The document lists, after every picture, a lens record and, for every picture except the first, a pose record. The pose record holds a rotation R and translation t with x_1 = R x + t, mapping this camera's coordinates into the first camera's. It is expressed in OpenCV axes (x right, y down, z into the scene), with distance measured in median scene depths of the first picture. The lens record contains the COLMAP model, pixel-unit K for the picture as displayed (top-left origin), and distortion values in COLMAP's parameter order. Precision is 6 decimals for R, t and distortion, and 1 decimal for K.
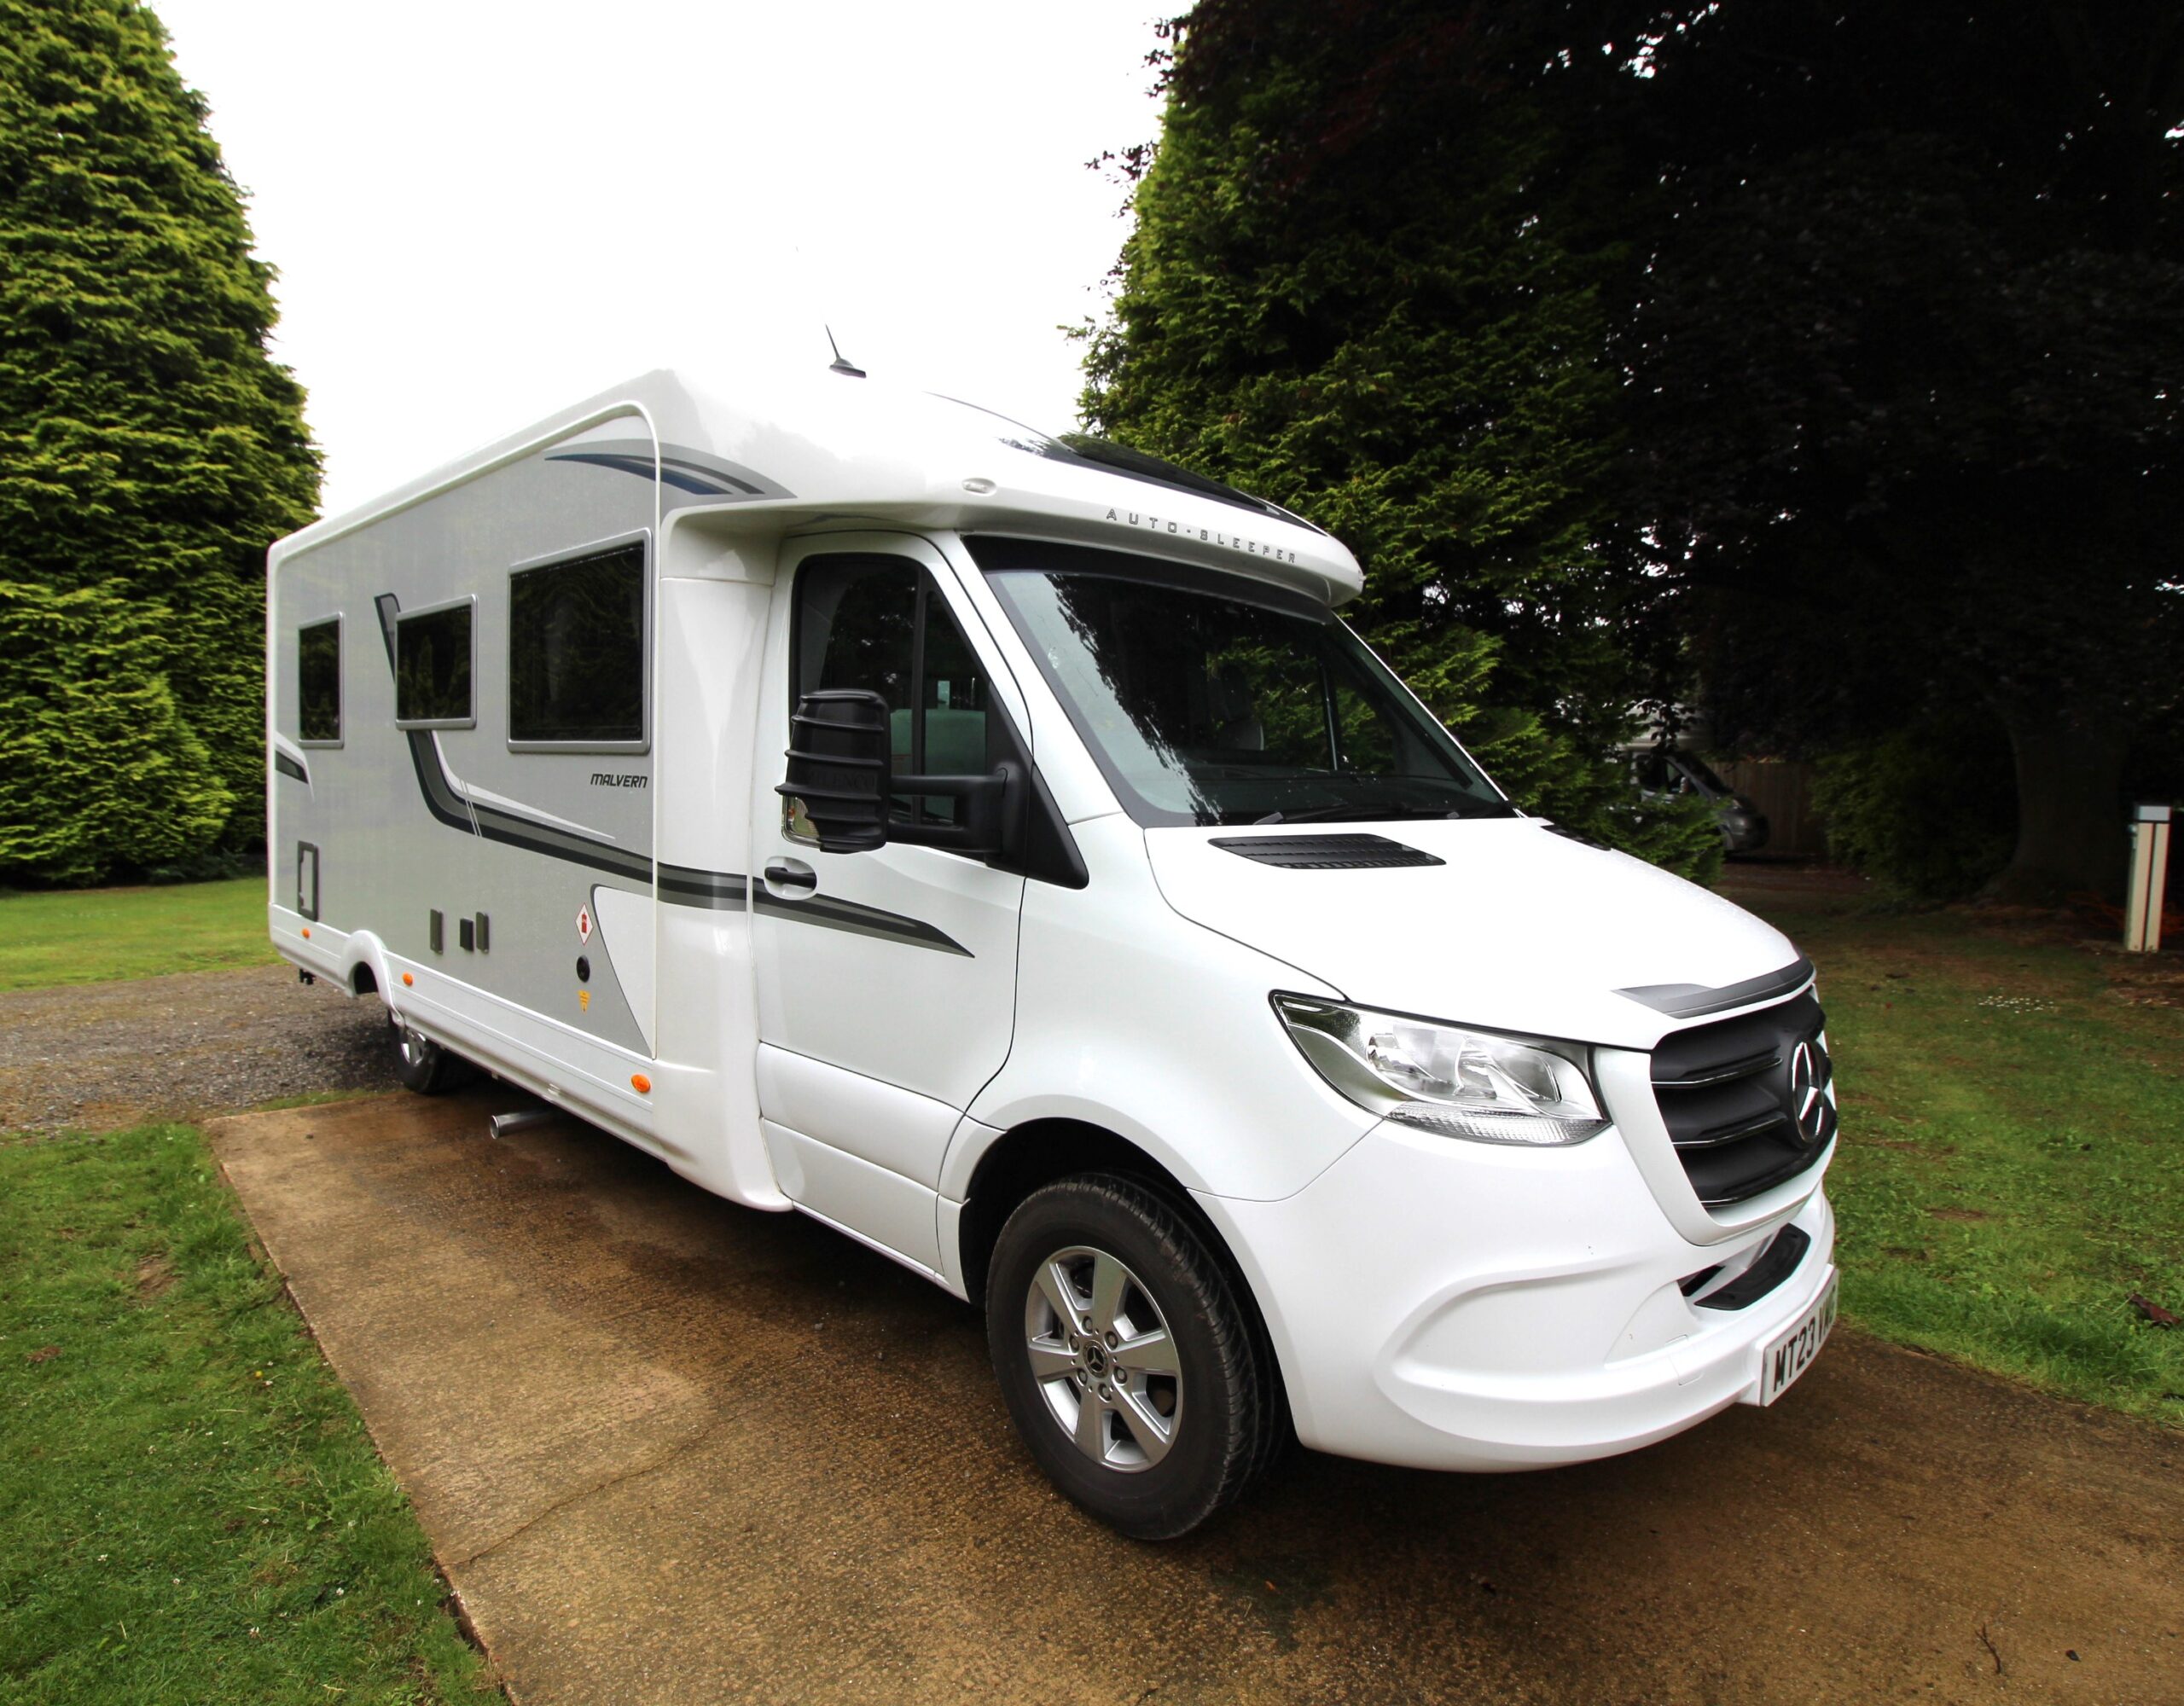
lens RADIAL K [[1173.9, 0, 1078.0], [0, 1173.9, 813.9], [0, 0, 1]] dist [0.003369, -0.015812]
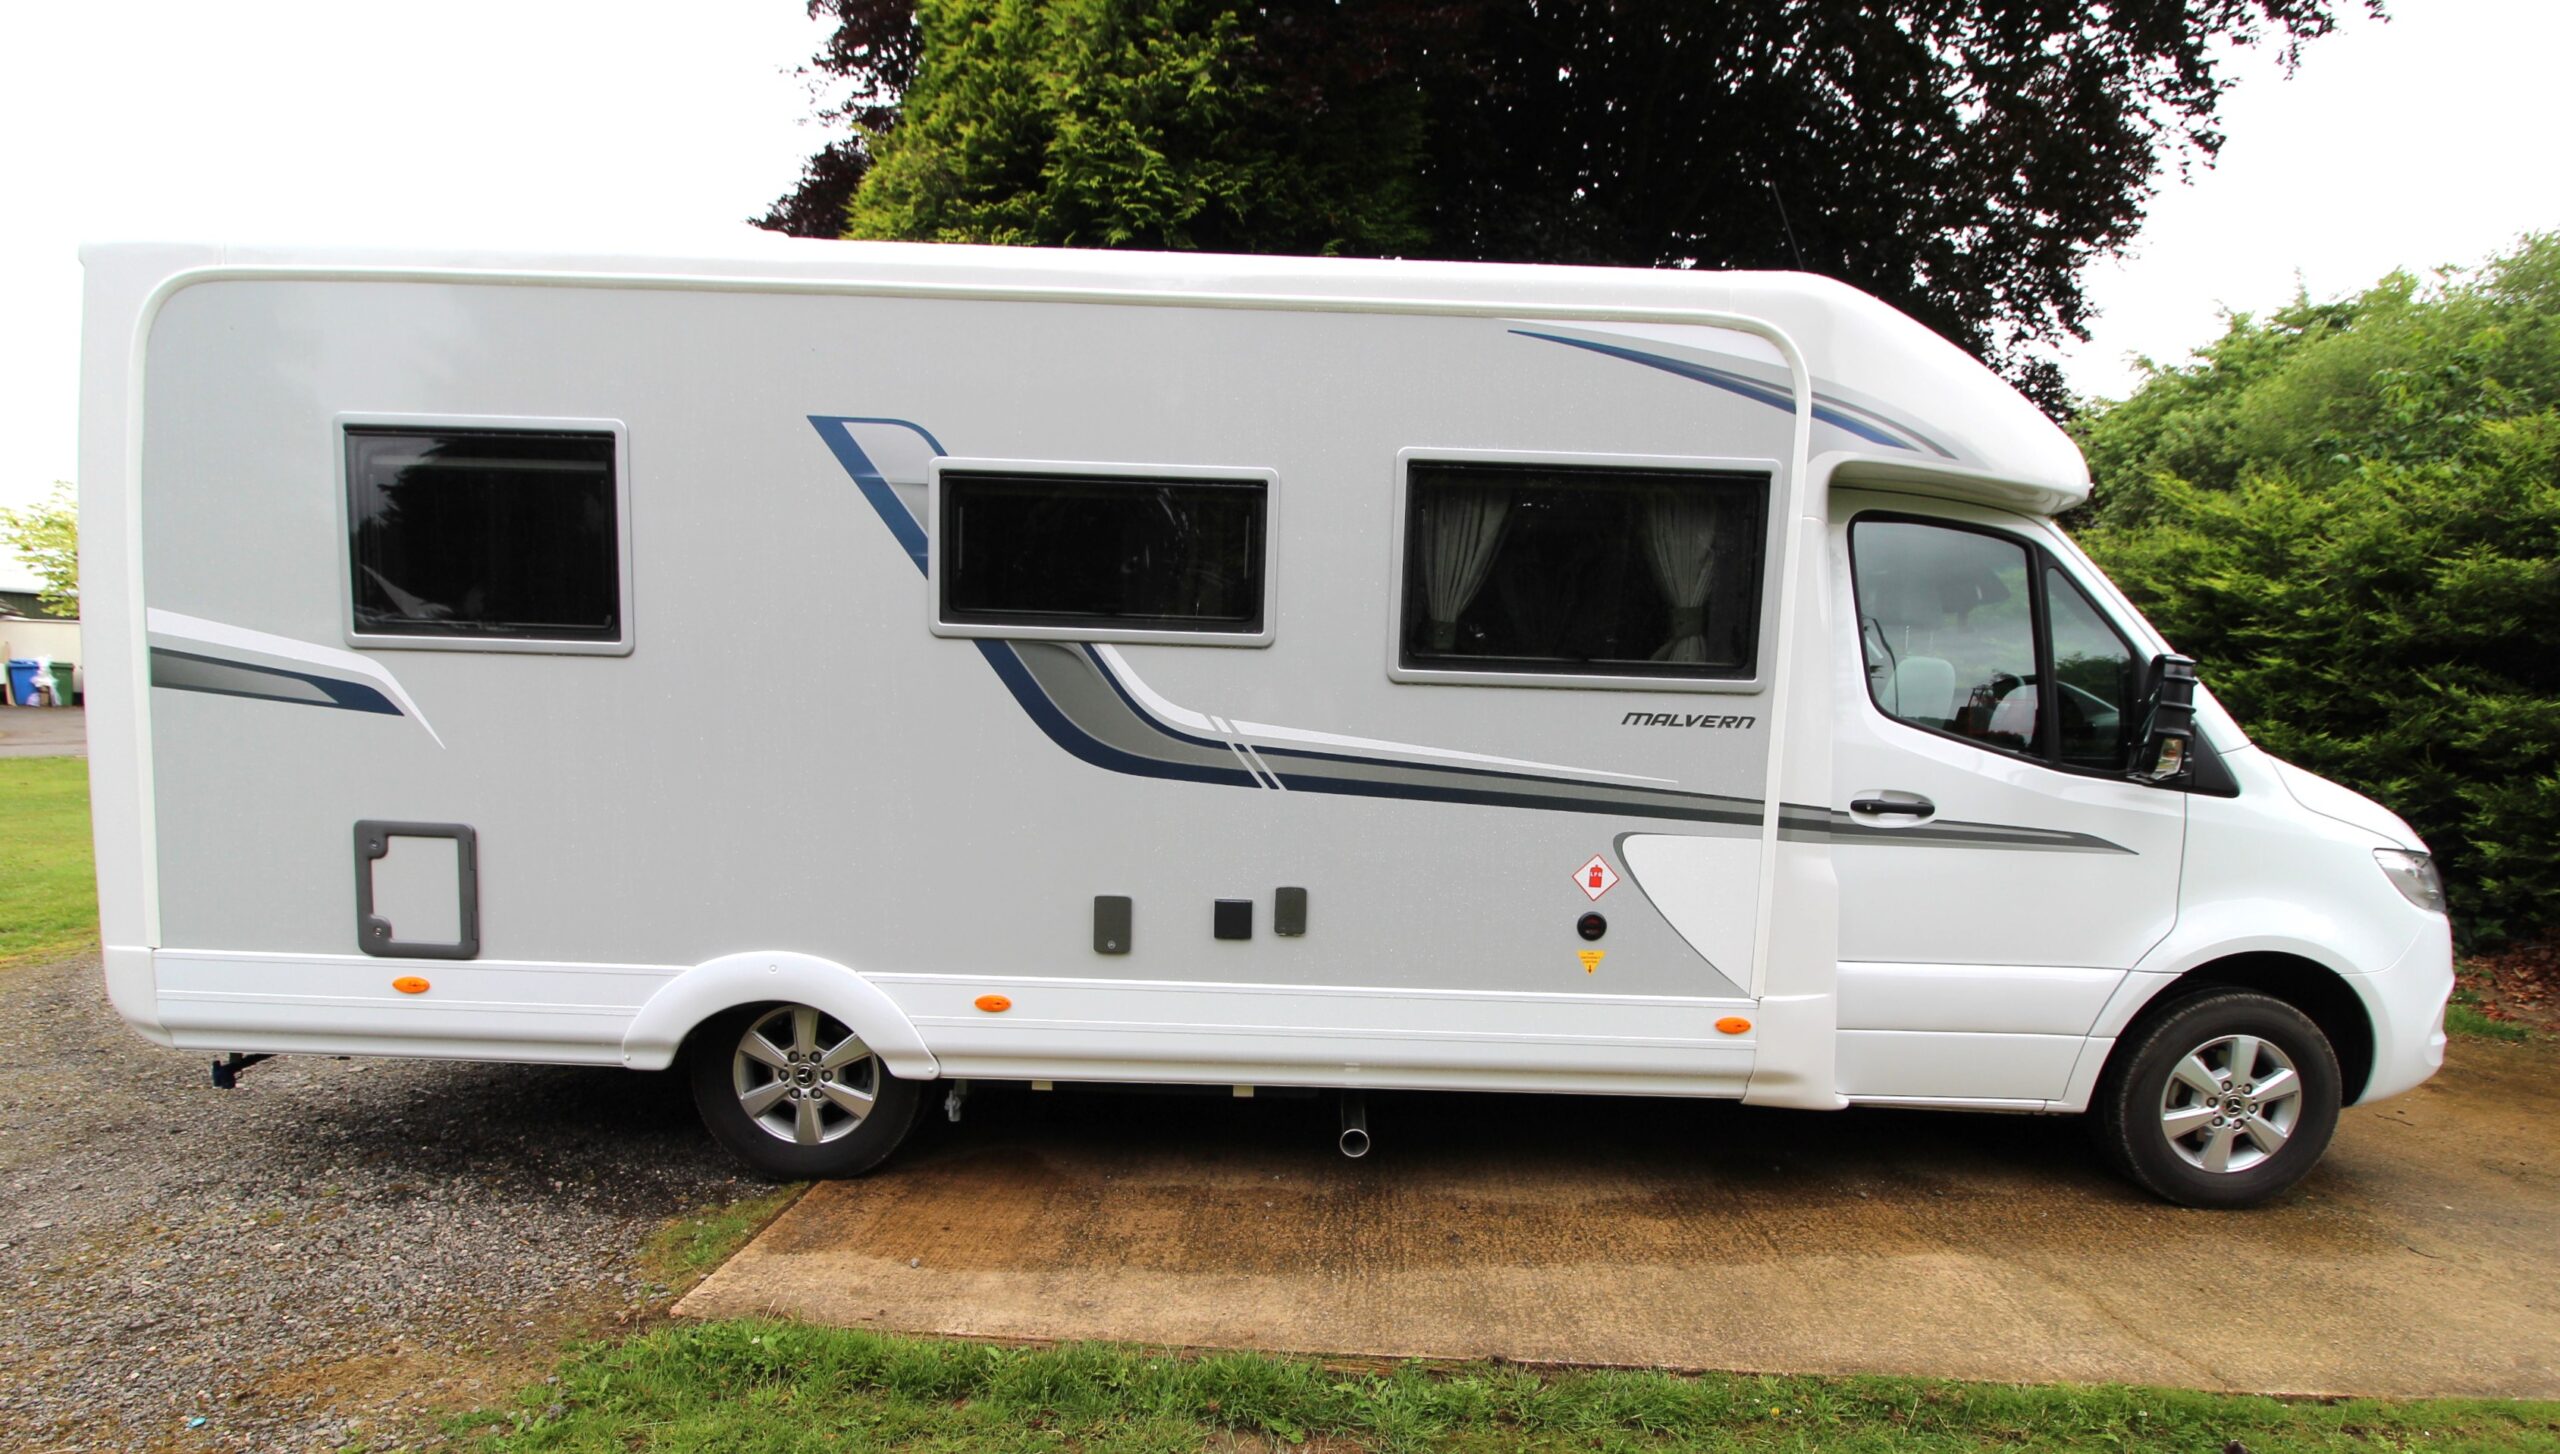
lens RADIAL K [[1198.2, 0, 1282.8], [0, 1198.2, 814.3], [0, 0, 1]] dist [0.000978, -0.015295]
pose [[0.713993, -0.074622, 0.696165, -1.363733], [0.011677, 0.995435, 0.094725, -0.050734], [-0.700055, -0.059504, 0.711605, 0.563757]]
